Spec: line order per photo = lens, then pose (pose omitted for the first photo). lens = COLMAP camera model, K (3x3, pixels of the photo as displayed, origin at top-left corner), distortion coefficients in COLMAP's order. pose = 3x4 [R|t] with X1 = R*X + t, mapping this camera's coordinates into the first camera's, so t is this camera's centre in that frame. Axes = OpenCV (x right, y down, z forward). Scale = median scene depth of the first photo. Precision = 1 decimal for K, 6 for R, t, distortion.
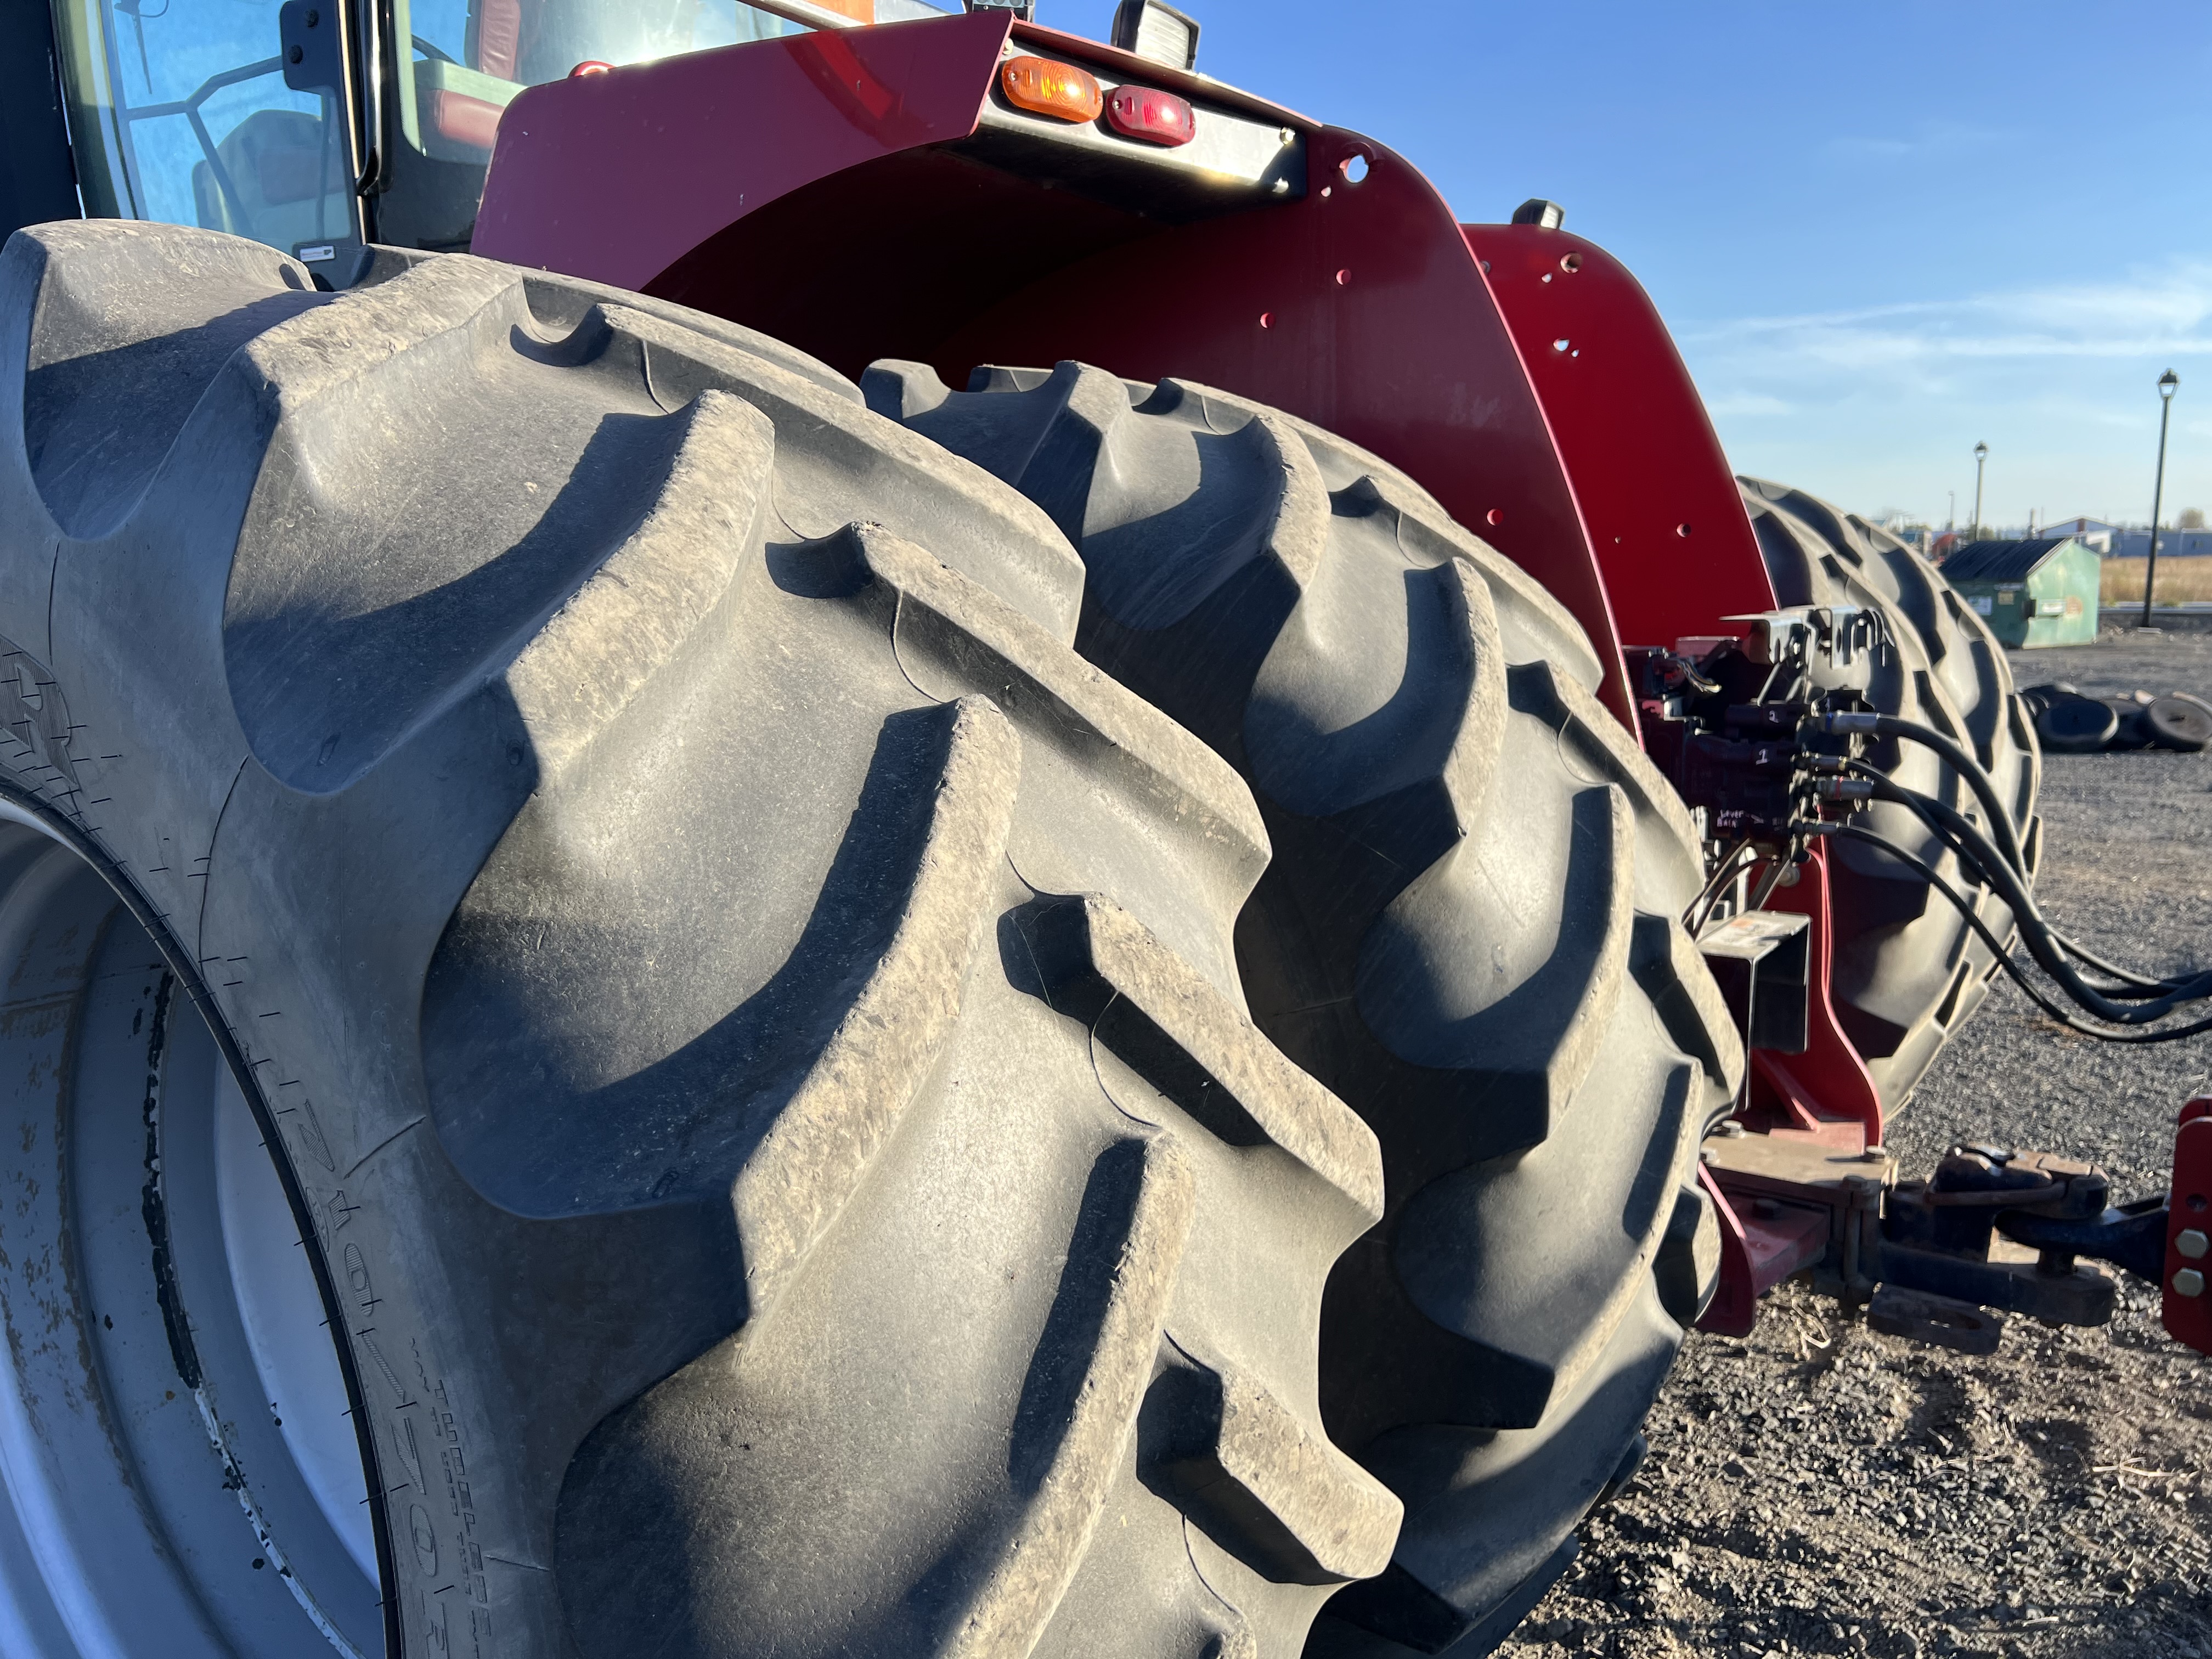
lens RADIAL K [[1655.2, 0, 1104.9], [0, 1655.2, 825.5], [0, 0, 1]] dist [0.073911, -0.071462]
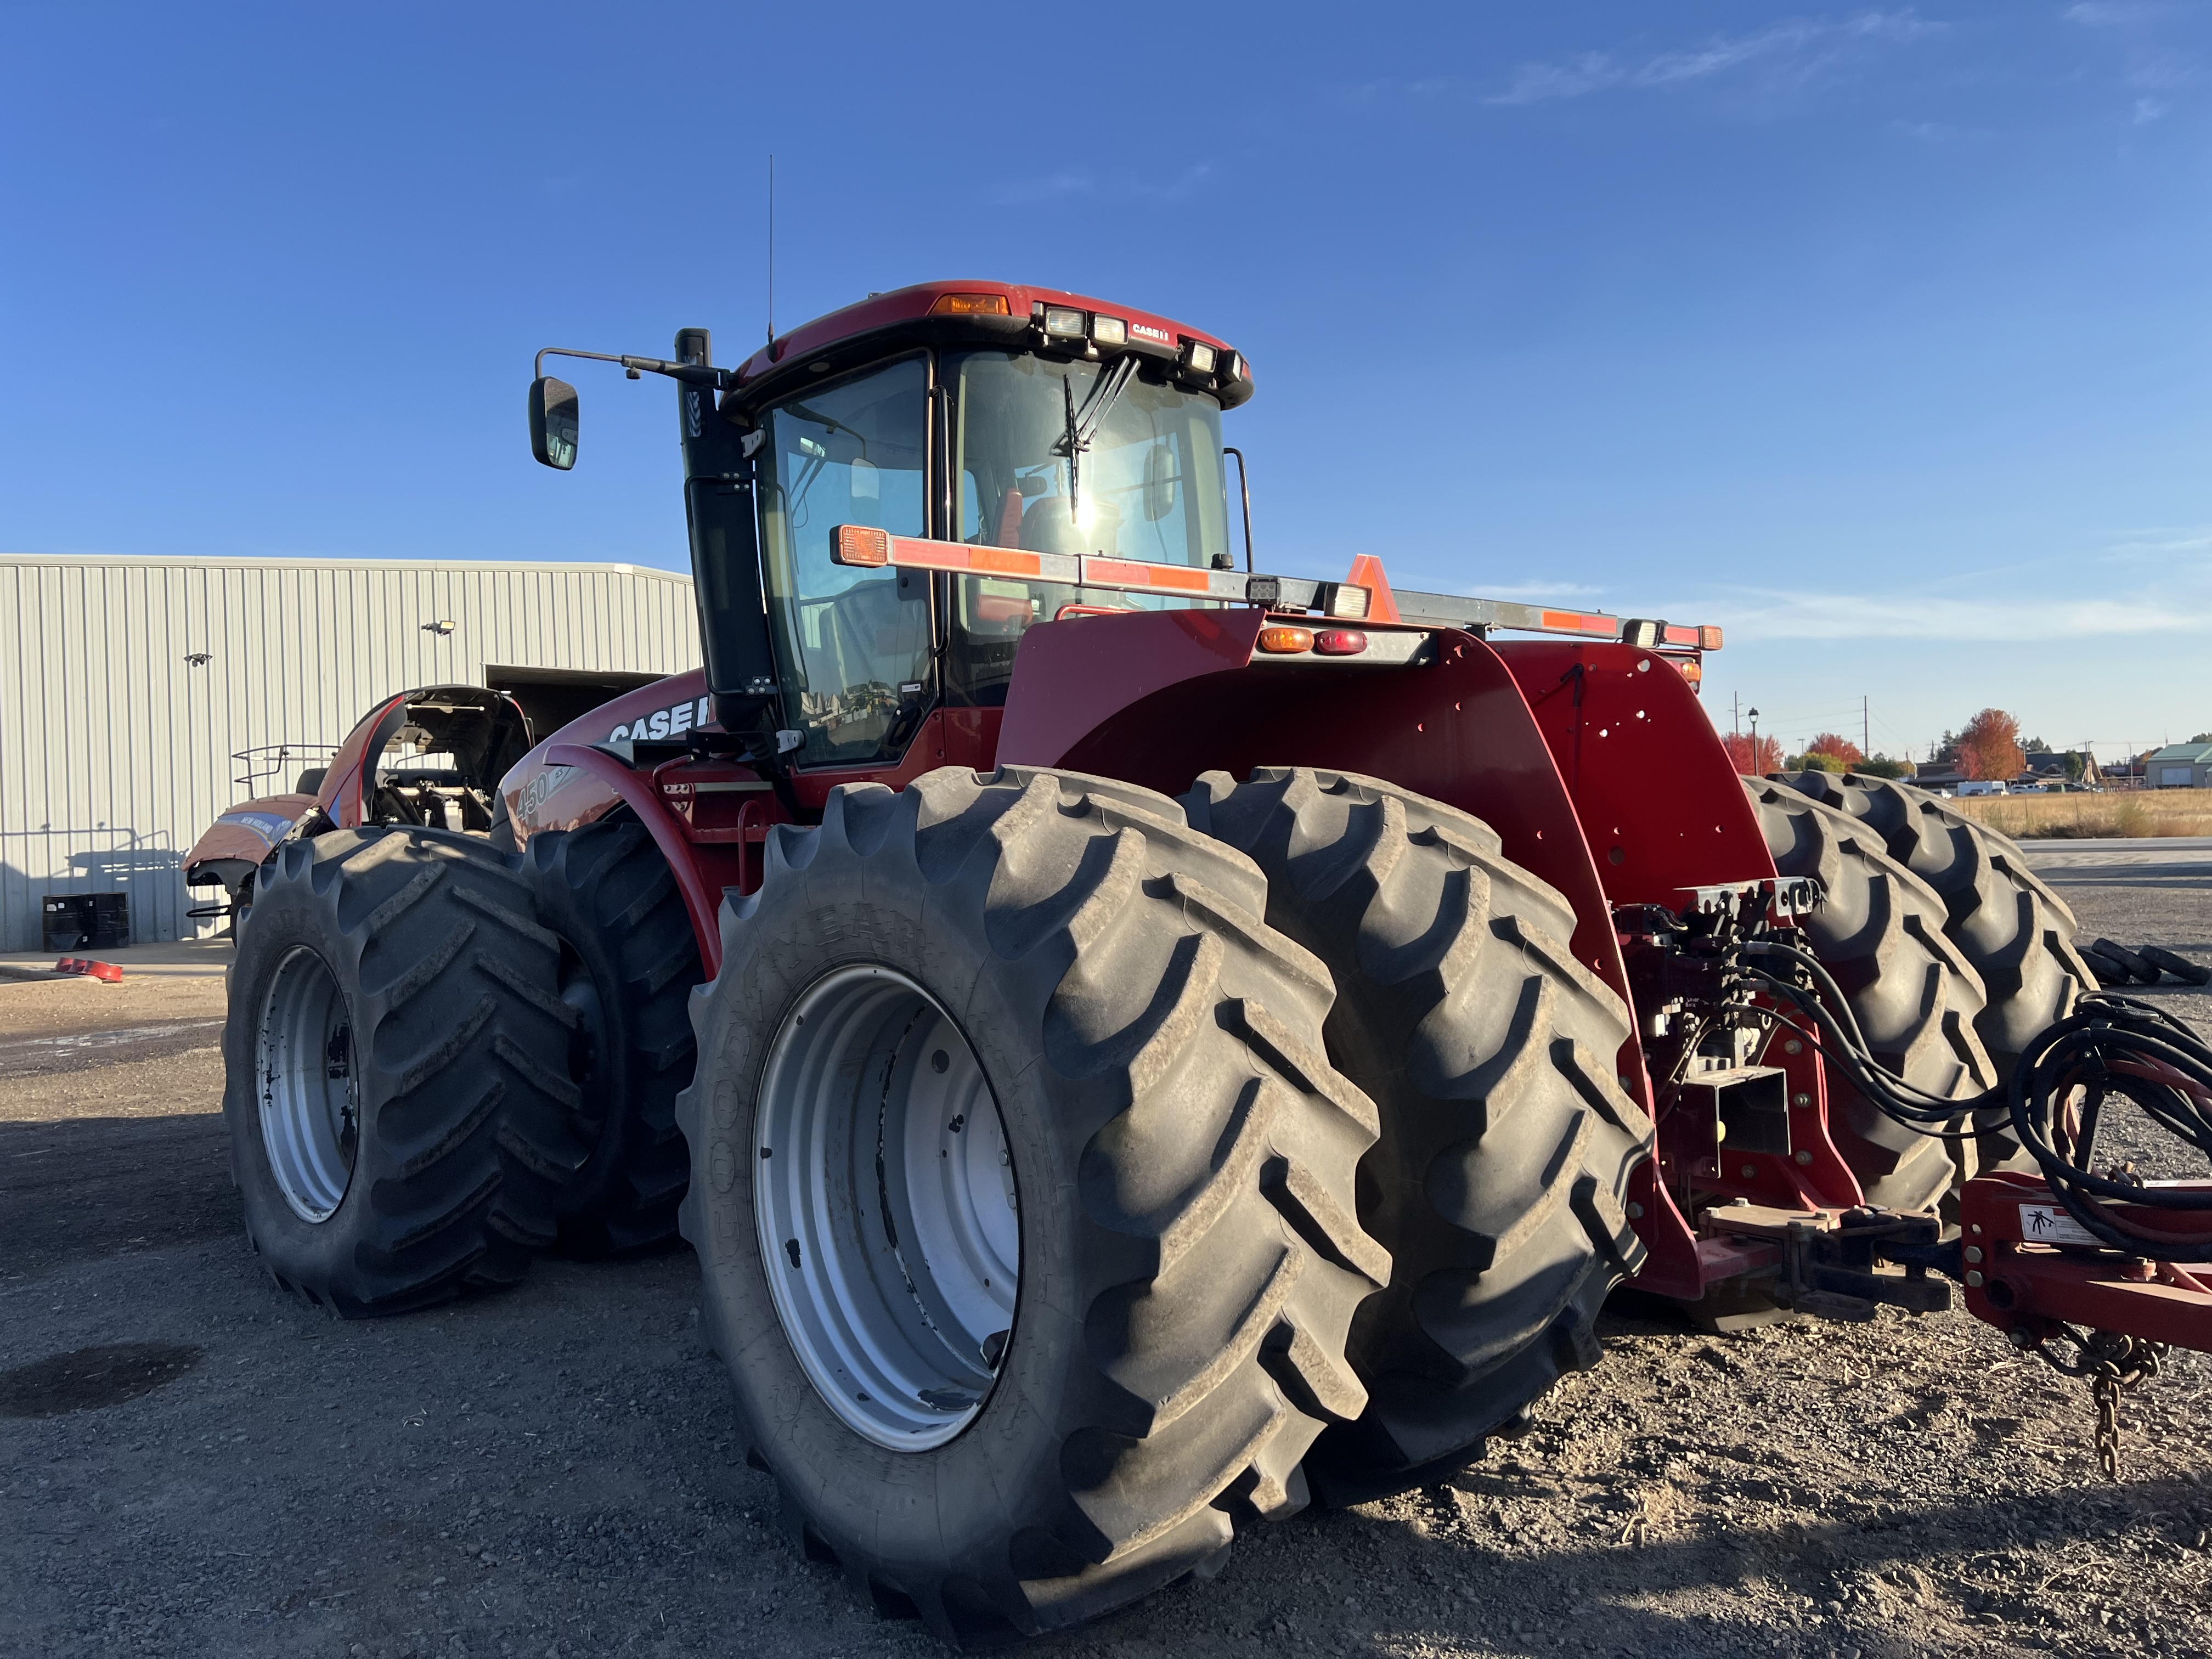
lens RADIAL K [[1655.2, 0, 1104.9], [0, 1655.2, 825.5], [0, 0, 1]] dist [0.073911, -0.071462]
pose [[0.971278, -0.022017, -0.236928, 0.376066], [-0.012387, 0.989681, -0.142751, 0.134742], [0.237626, 0.141586, 0.960982, -1.618789]]
